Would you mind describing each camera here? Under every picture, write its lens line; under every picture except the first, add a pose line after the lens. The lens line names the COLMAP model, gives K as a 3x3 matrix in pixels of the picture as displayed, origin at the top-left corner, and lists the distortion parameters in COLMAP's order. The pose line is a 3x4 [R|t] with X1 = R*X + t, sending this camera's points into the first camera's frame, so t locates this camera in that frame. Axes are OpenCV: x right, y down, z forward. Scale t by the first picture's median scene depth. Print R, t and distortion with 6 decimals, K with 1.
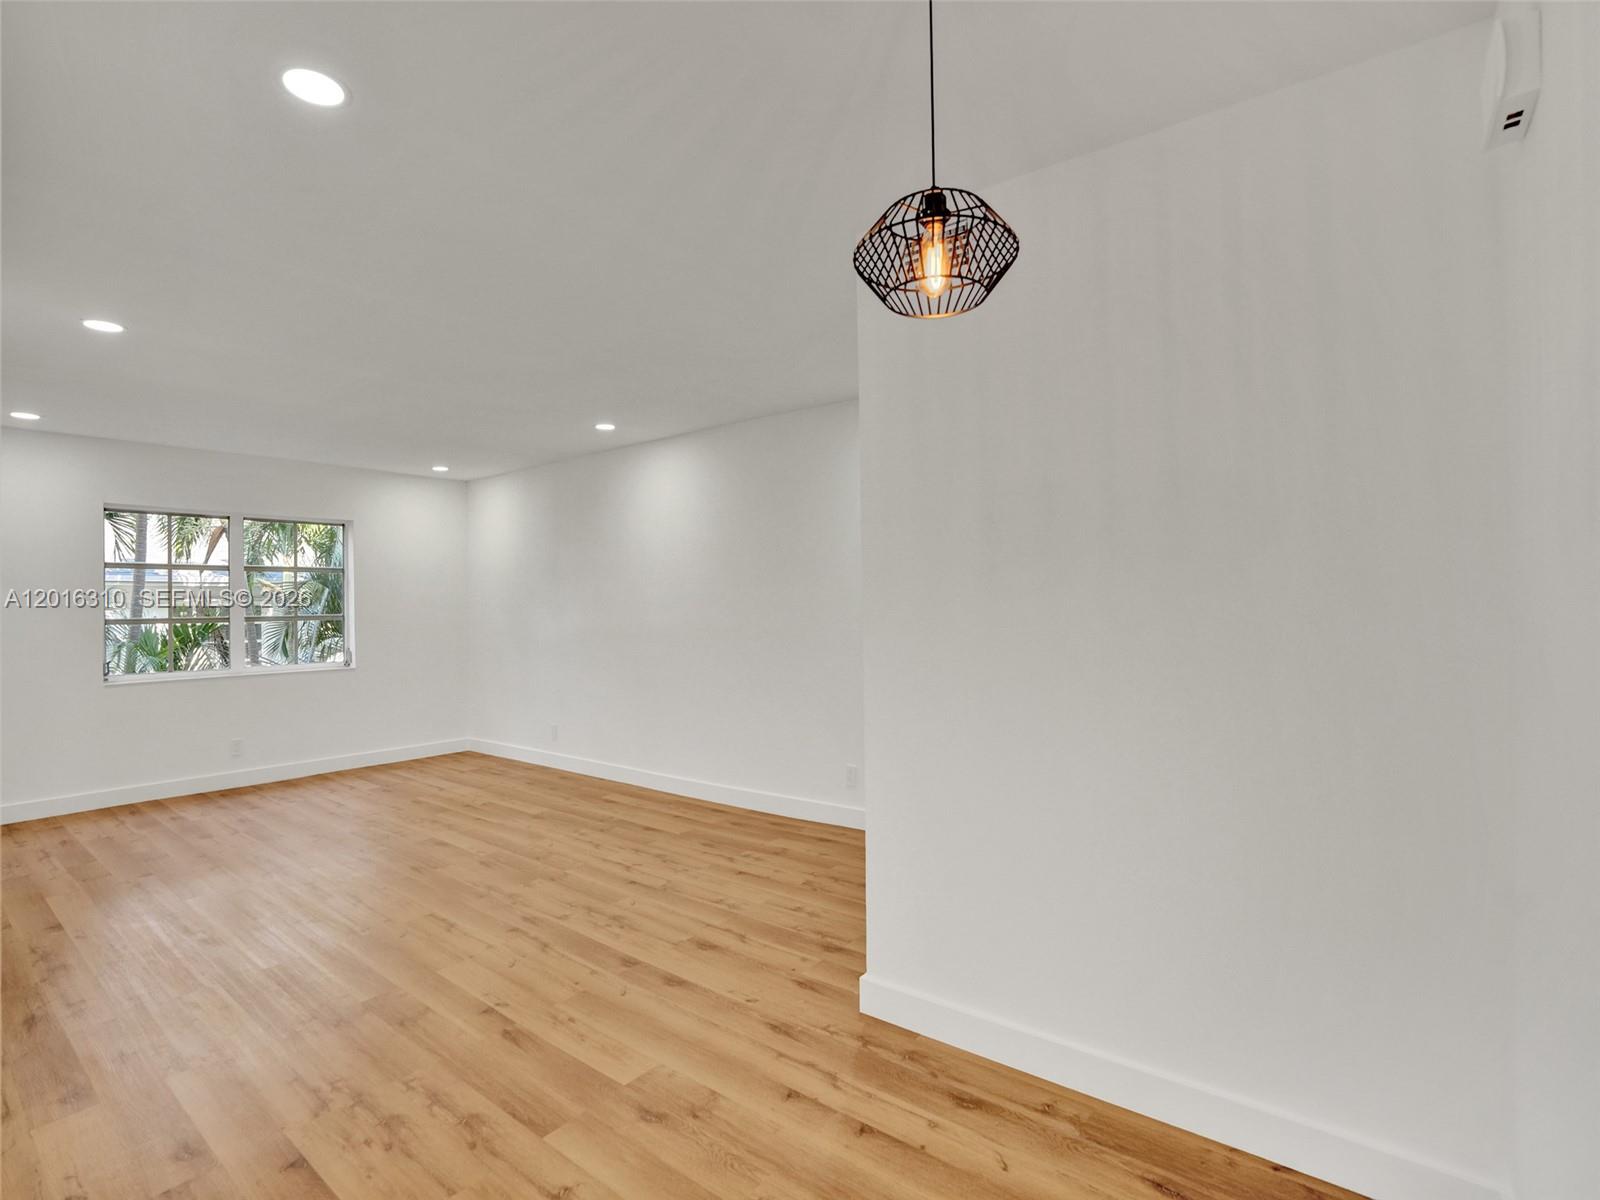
lens RADIAL K [[756.6, 0, 806.4], [0, 756.6, 592.6], [0, 0, 1]] dist [-0.062012, 0.023106]
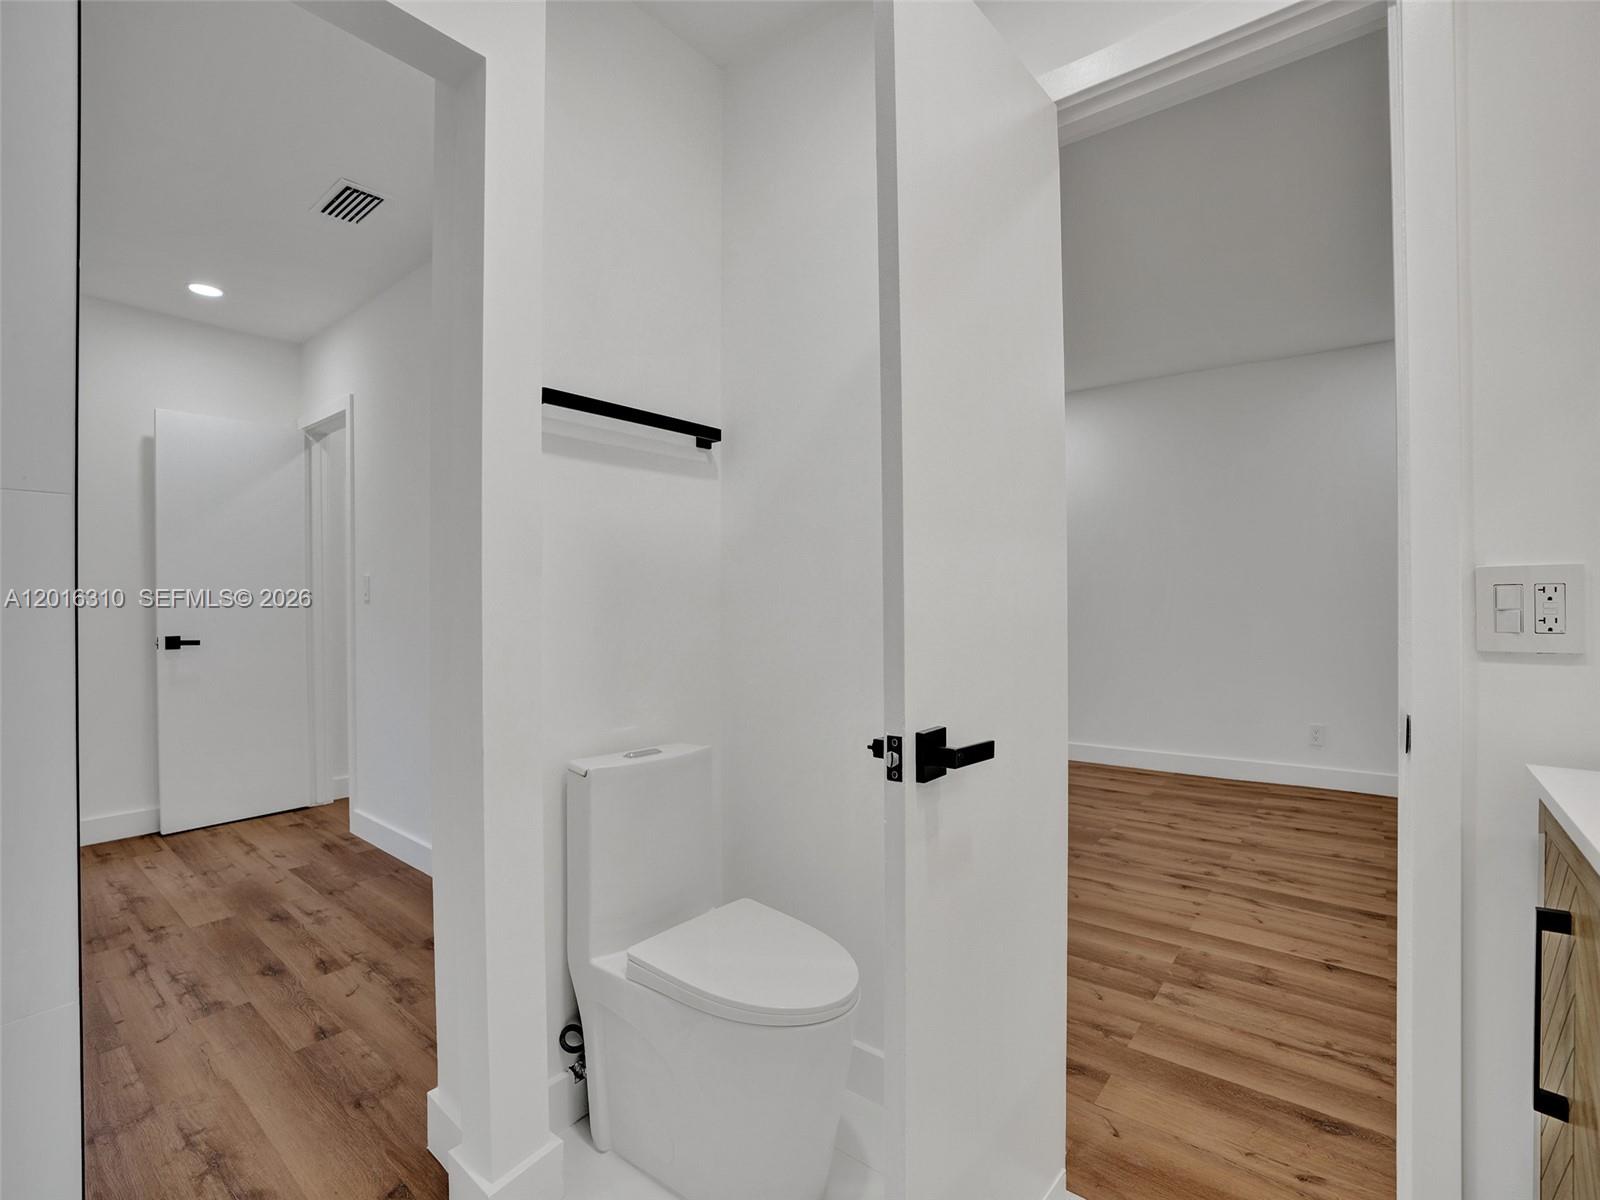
lens RADIAL K [[738.7, 0, 808.6], [0, 738.7, 593.7], [0, 0, 1]] dist [-0.062505, 0.021414]
pose [[0.999848, 0.005120, -0.016652, -0.845284], [-0.004910, 0.999908, 0.012653, 0.075539], [0.016715, -0.012570, 0.999781, 0.088217]]
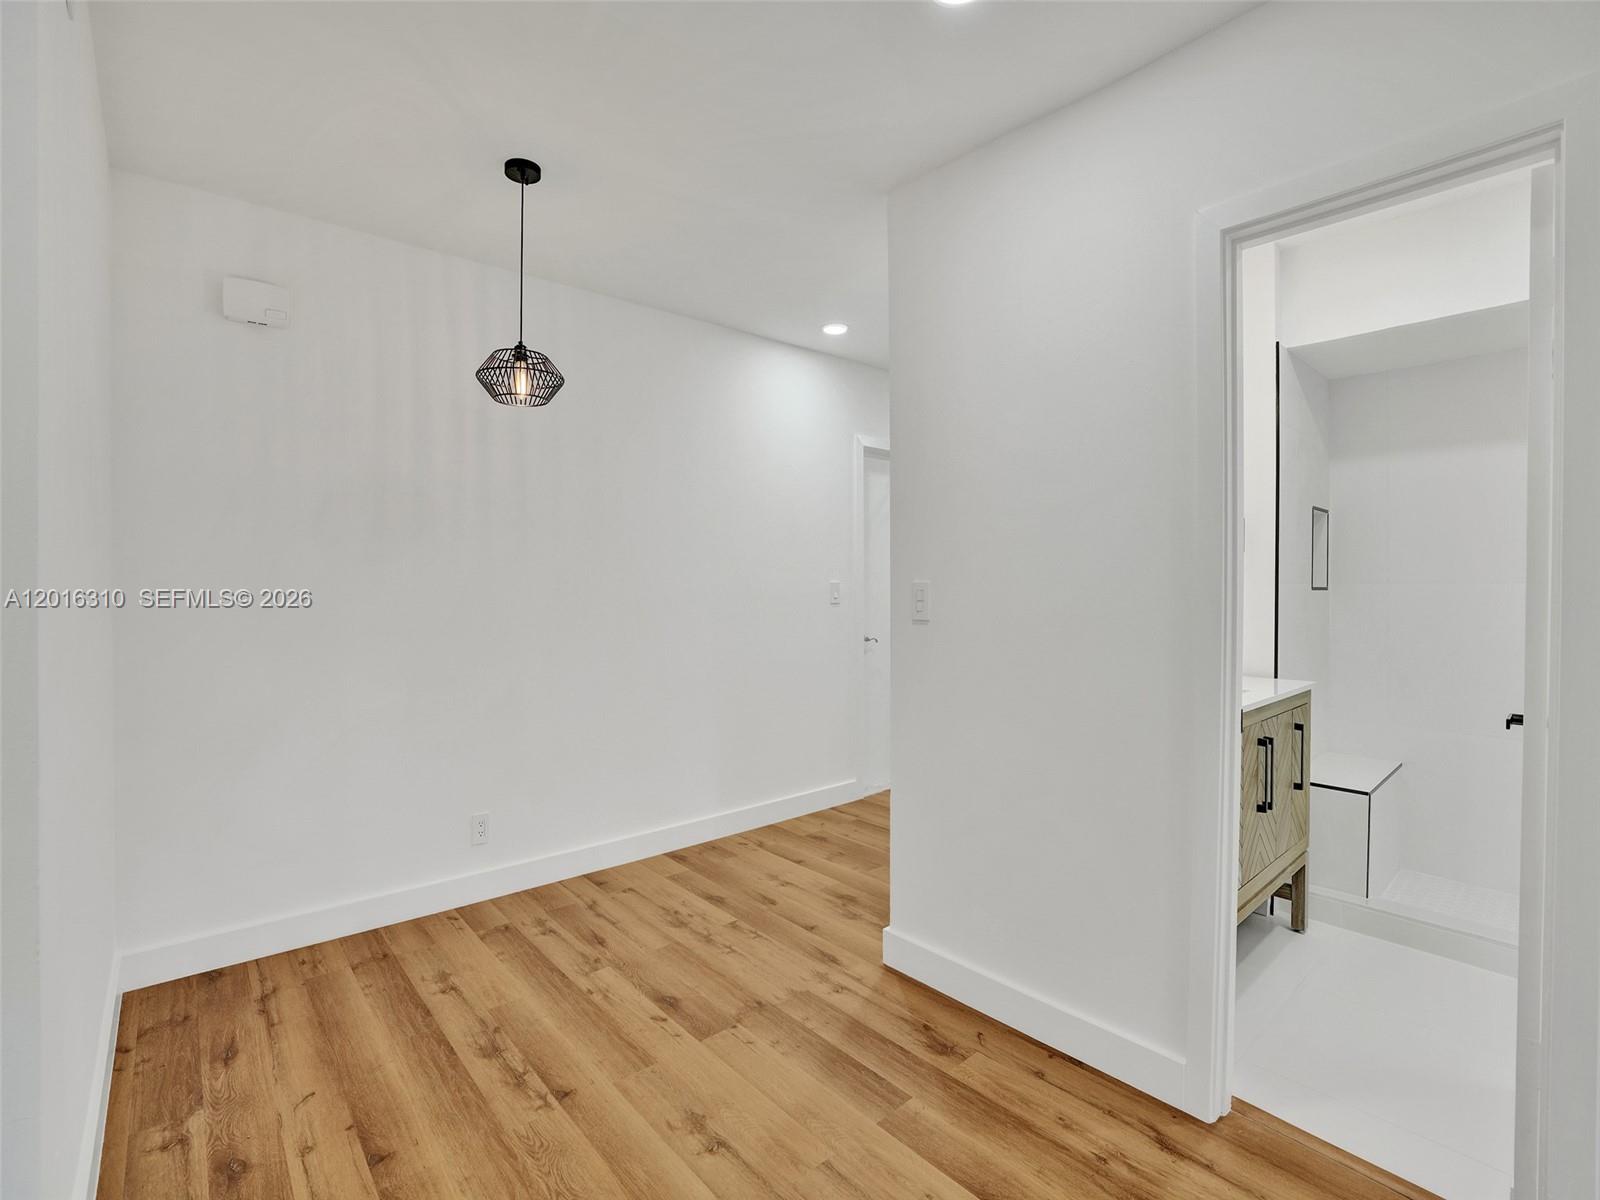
lens RADIAL K [[737.4, 0, 800.8], [0, 737.4, 595.8], [0, 0, 1]] dist [-0.068382, 0.028104]
pose [[-0.979945, 0.013384, 0.198819, -0.348659], [0.011986, 0.999894, -0.008233, 0.049139], [-0.198908, -0.005685, -0.980002, 1.033704]]
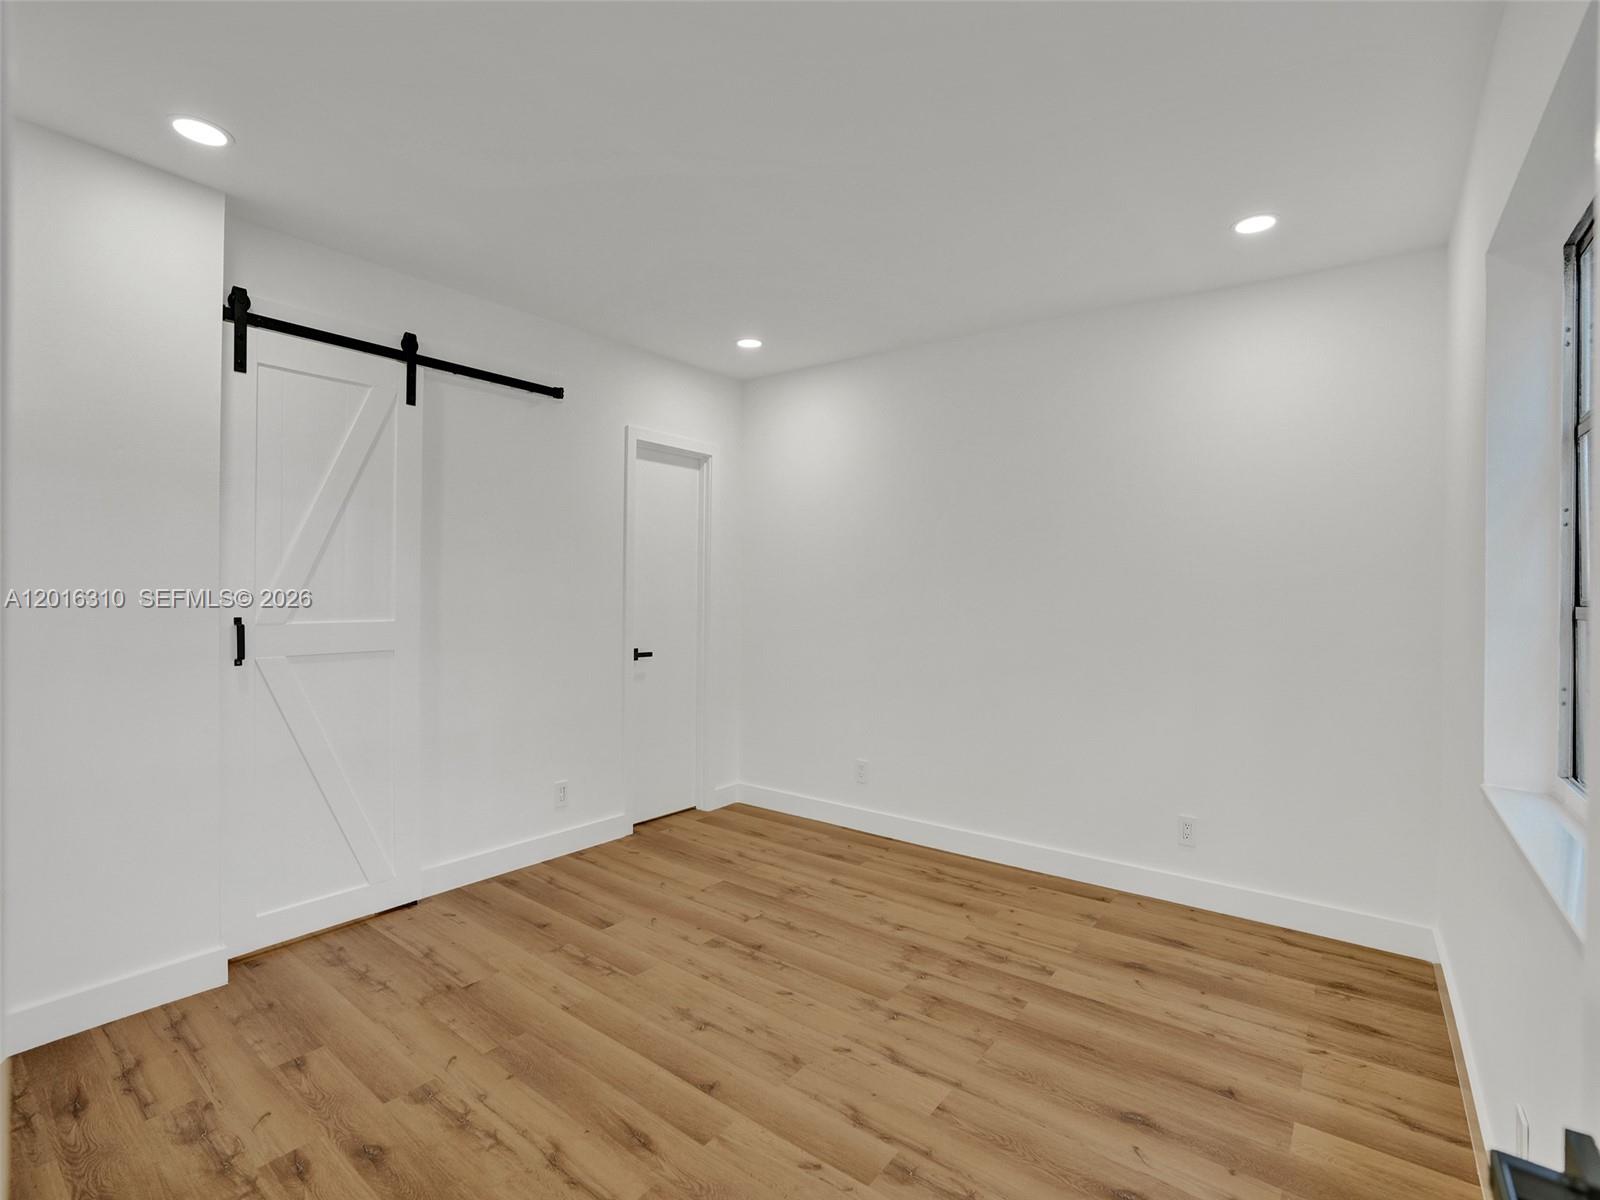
lens RADIAL K [[756.6, 0, 806.4], [0, 756.6, 592.6], [0, 0, 1]] dist [-0.062012, 0.023106]
pose [[-0.999993, -0.003287, -0.001992, -1.700958], [-0.003255, 0.999866, -0.016067, 0.057997], [0.002045, -0.016061, -0.999869, 1.314651]]
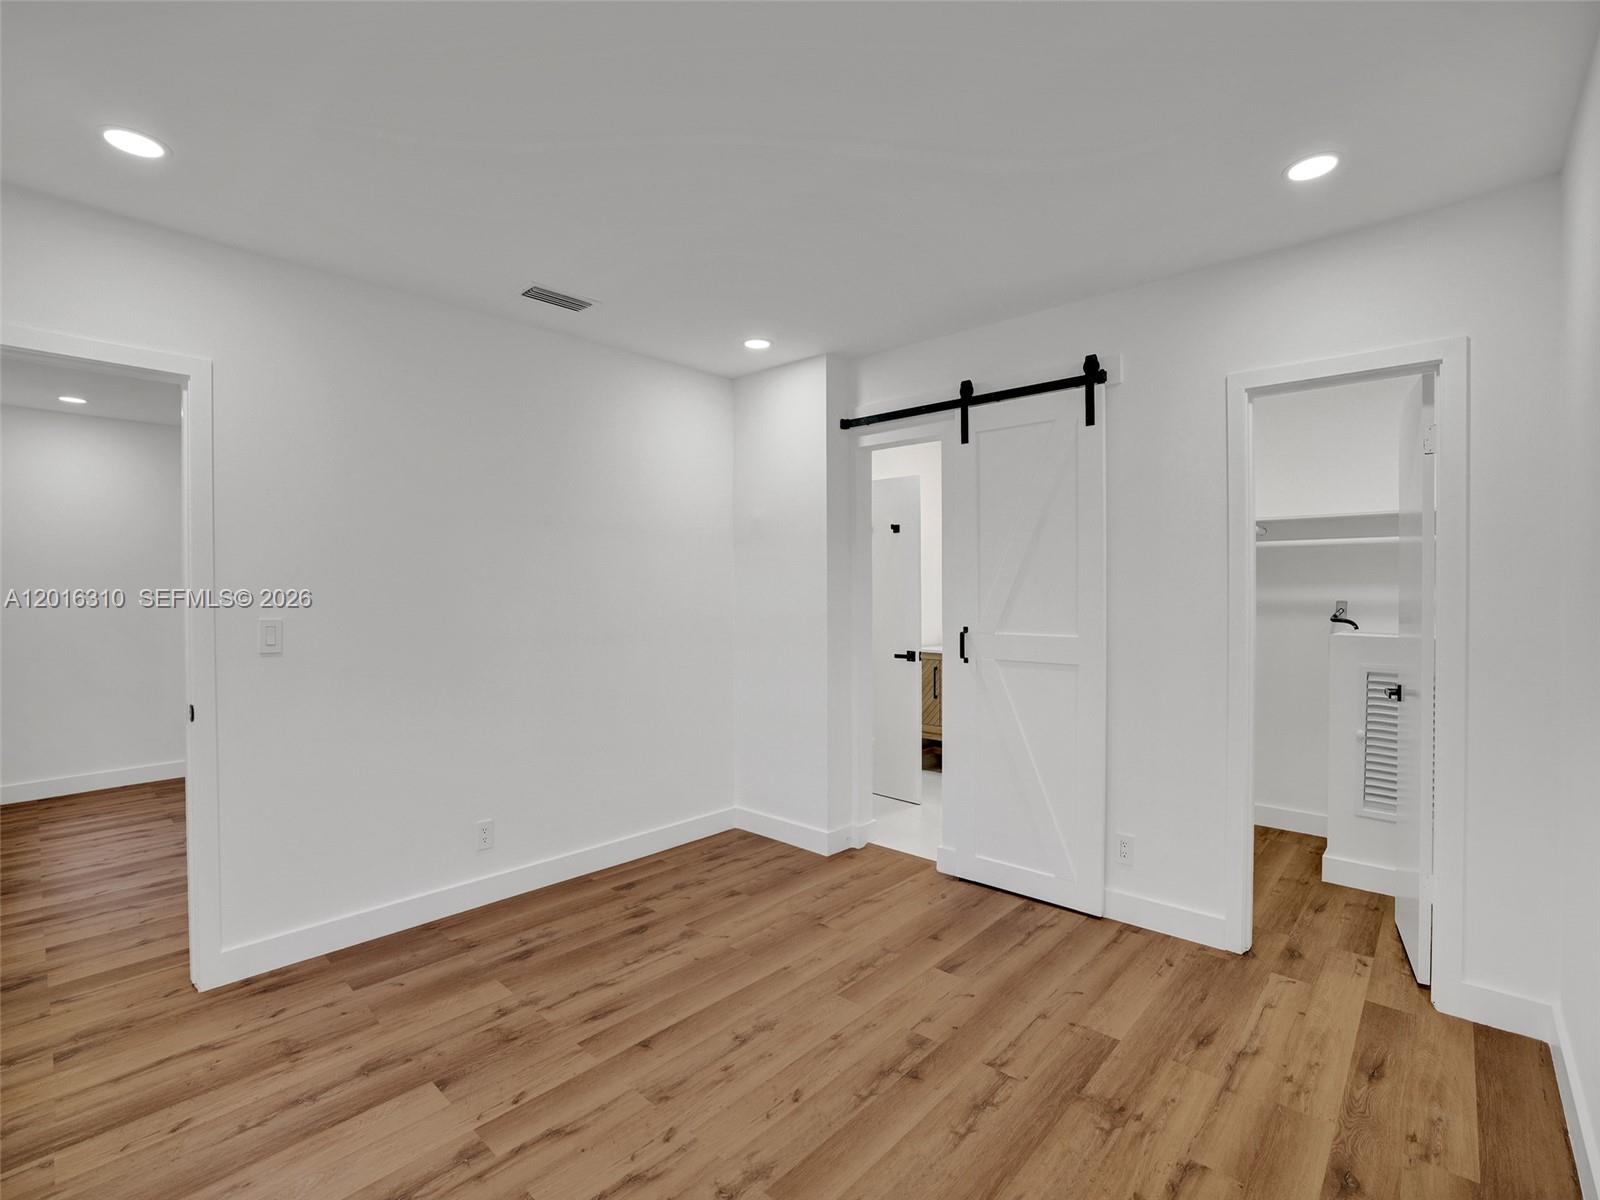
lens RADIAL K [[738.7, 0, 808.6], [0, 738.7, 593.7], [0, 0, 1]] dist [-0.062505, 0.021414]
pose [[0.085074, 0.003672, 0.996368, -2.294897], [-0.013279, 0.999909, -0.002551, 0.029474], [-0.996286, -0.013014, 0.085115, 0.487465]]
